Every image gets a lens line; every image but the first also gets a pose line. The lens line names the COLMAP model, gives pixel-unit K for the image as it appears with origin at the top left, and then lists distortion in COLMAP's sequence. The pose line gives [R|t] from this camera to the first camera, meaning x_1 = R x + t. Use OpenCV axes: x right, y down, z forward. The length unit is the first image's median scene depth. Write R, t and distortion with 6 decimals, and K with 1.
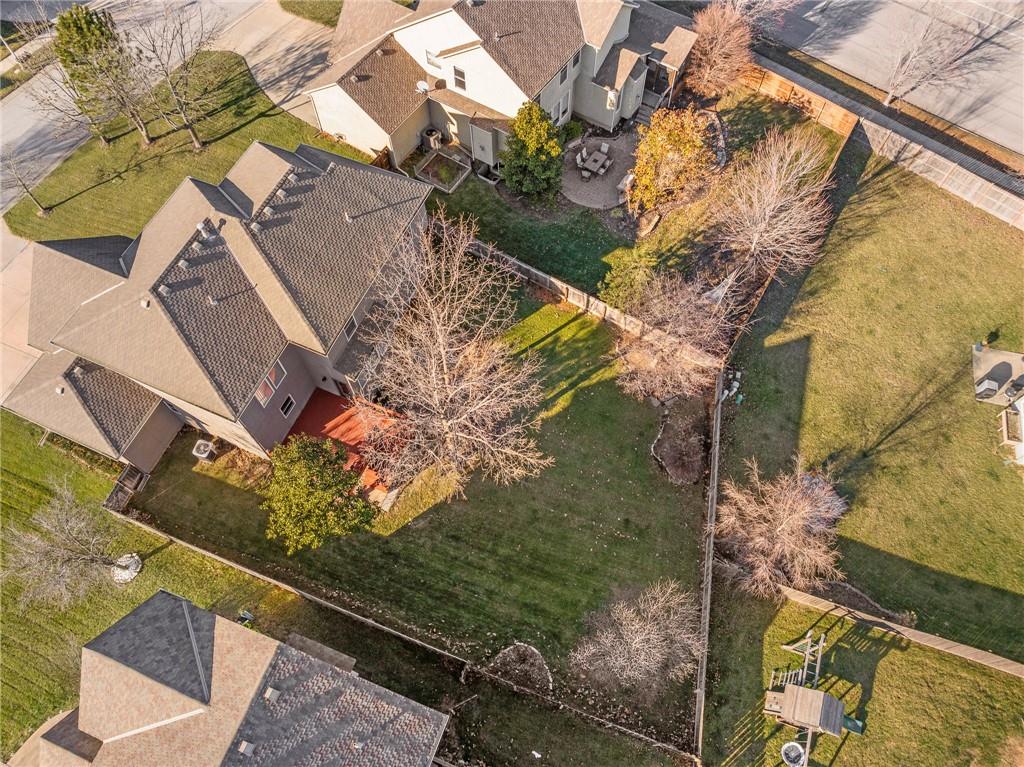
lens RADIAL K [[726.5, 0, 514.4], [0, 726.5, 377.8], [0, 0, 1]] dist [-0.047341, 0.014666]
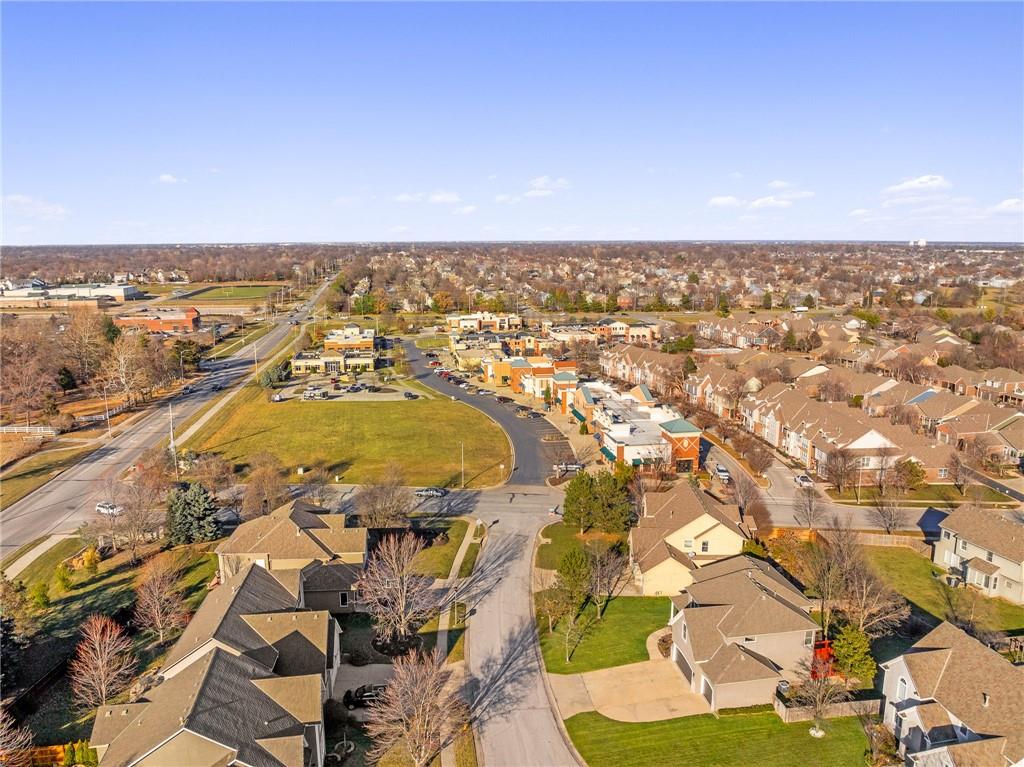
lens RADIAL K [[726.5, 0, 515.7], [0, 726.5, 383.6], [0, 0, 1]] dist [-0.047341, 0.014666]
pose [[0.847053, -0.098382, 0.522323, -1.815824], [0.467228, 0.606300, -0.643505, 0.470246], [-0.253375, 0.789127, 0.559535, -0.521323]]
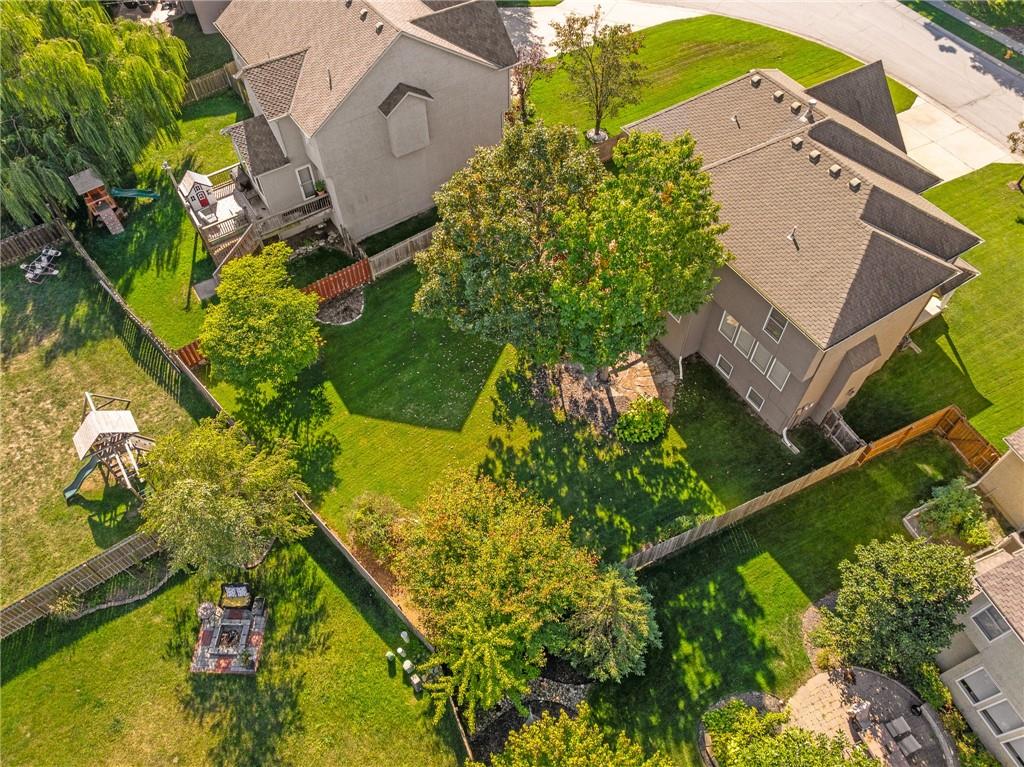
lens RADIAL K [[726.5, 0, 516.3], [0, 726.5, 378.9], [0, 0, 1]] dist [-0.047341, 0.014666]
pose [[-0.578376, 0.660744, -0.478434, 0.393969], [-0.715146, -0.128507, 0.687060, -0.499184], [0.392489, 0.739529, 0.546854, 0.464749]]
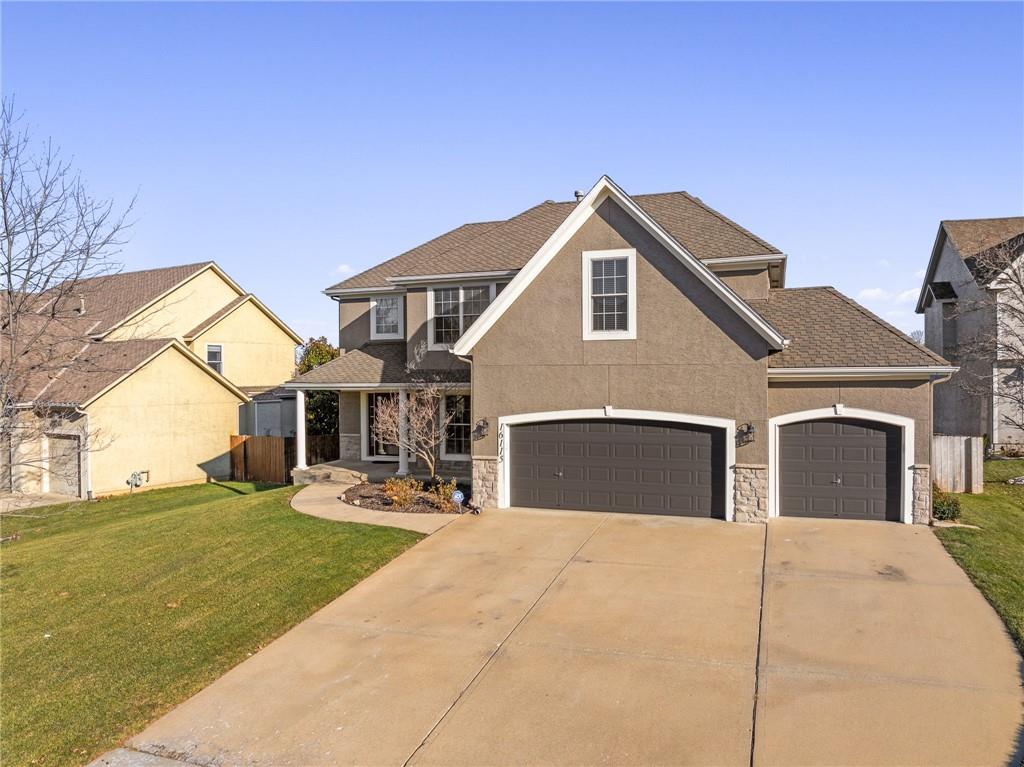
lens RADIAL K [[726.5, 0, 514.6], [0, 726.5, 389.7], [0, 0, 1]] dist [-0.047341, 0.014666]
pose [[-0.063040, -0.005430, 0.997996, -0.953086], [0.884718, 0.462454, 0.058400, -0.172501], [-0.461845, 0.886627, -0.024349, 0.972609]]
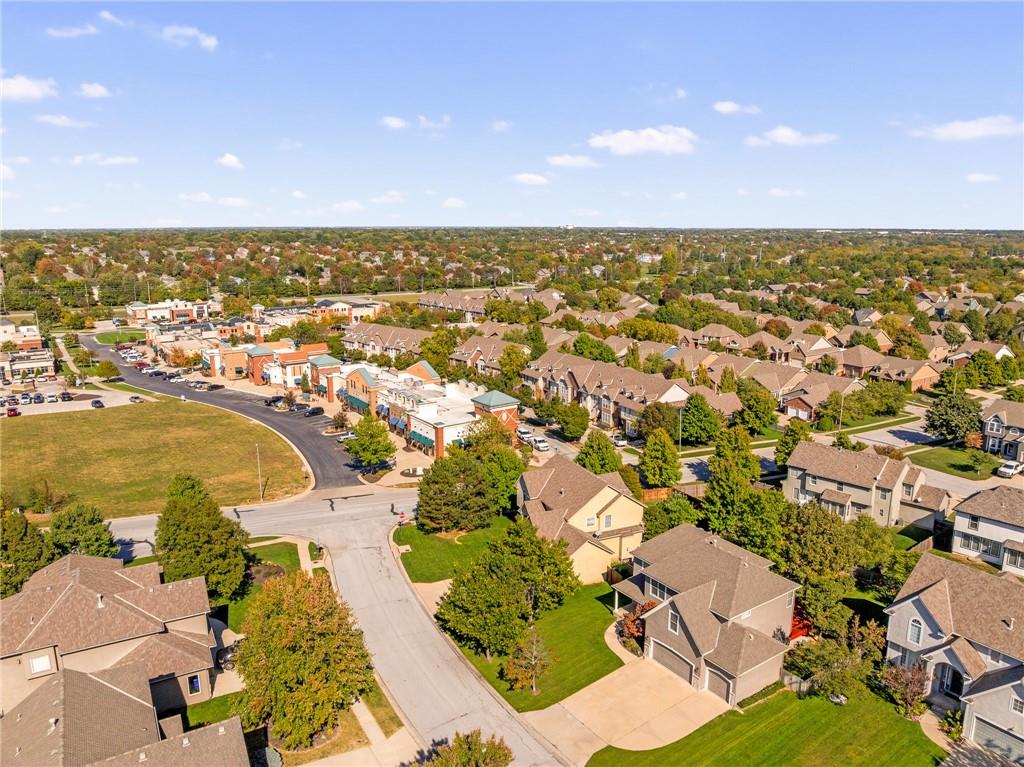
lens RADIAL K [[726.5, 0, 516.3], [0, 726.5, 387.1], [0, 0, 1]] dist [-0.047341, 0.014666]
pose [[0.533700, -0.175360, 0.827292, -1.942686], [0.743664, 0.563101, -0.360390, -0.104332], [-0.402651, 0.807568, 0.430936, -0.055739]]
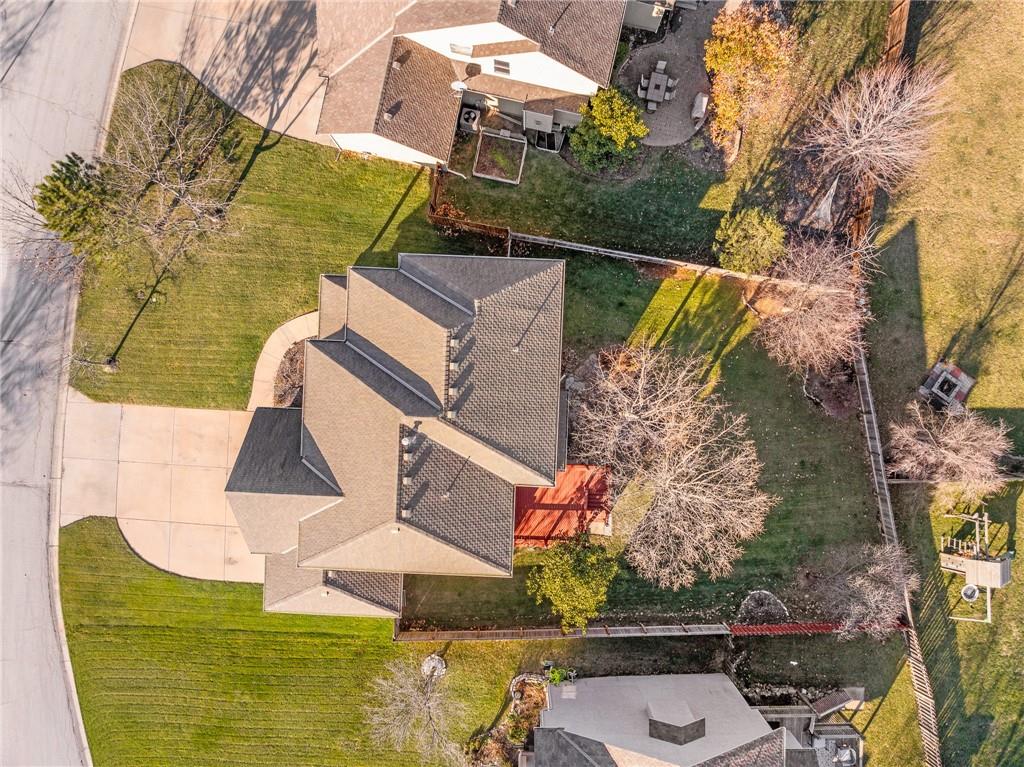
lens RADIAL K [[726.5, 0, 512.8], [0, 726.5, 382.0], [0, 0, 1]] dist [-0.047341, 0.014666]
pose [[0.933888, -0.357551, 0.003362, -0.215008], [0.314339, 0.825432, 0.468885, -0.545786], [-0.170425, -0.436829, 0.883253, 0.107597]]
